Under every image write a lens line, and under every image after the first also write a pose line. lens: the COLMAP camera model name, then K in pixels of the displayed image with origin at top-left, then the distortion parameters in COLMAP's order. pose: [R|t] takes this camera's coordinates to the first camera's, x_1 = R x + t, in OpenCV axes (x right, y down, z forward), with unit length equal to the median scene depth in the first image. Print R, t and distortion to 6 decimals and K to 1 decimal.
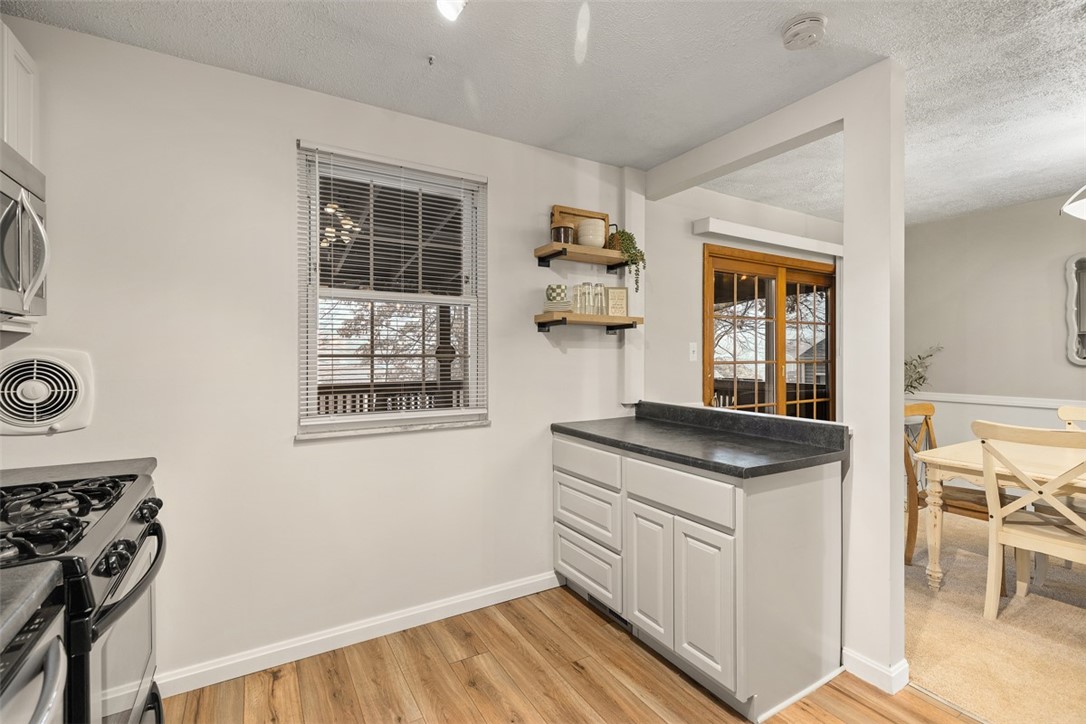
lens RADIAL K [[488.6, 0, 546.2], [0, 488.6, 360.1], [0, 0, 1]] dist [0.005872, -0.000637]
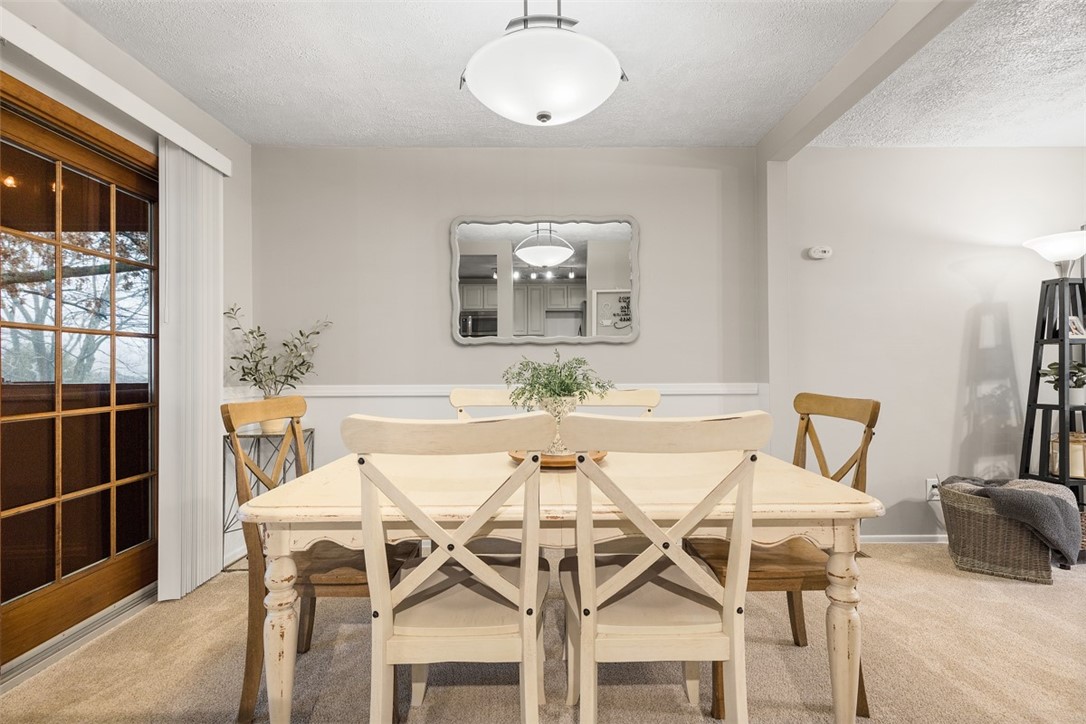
lens RADIAL K [[488.6, 0, 546.2], [0, 488.6, 360.1], [0, 0, 1]] dist [0.005872, -0.000637]
pose [[0.500704, 0.015058, 0.865488, 0.561502], [0.010314, 0.999674, -0.023360, 0.081624], [-0.865557, 0.020623, 0.500385, 0.599433]]
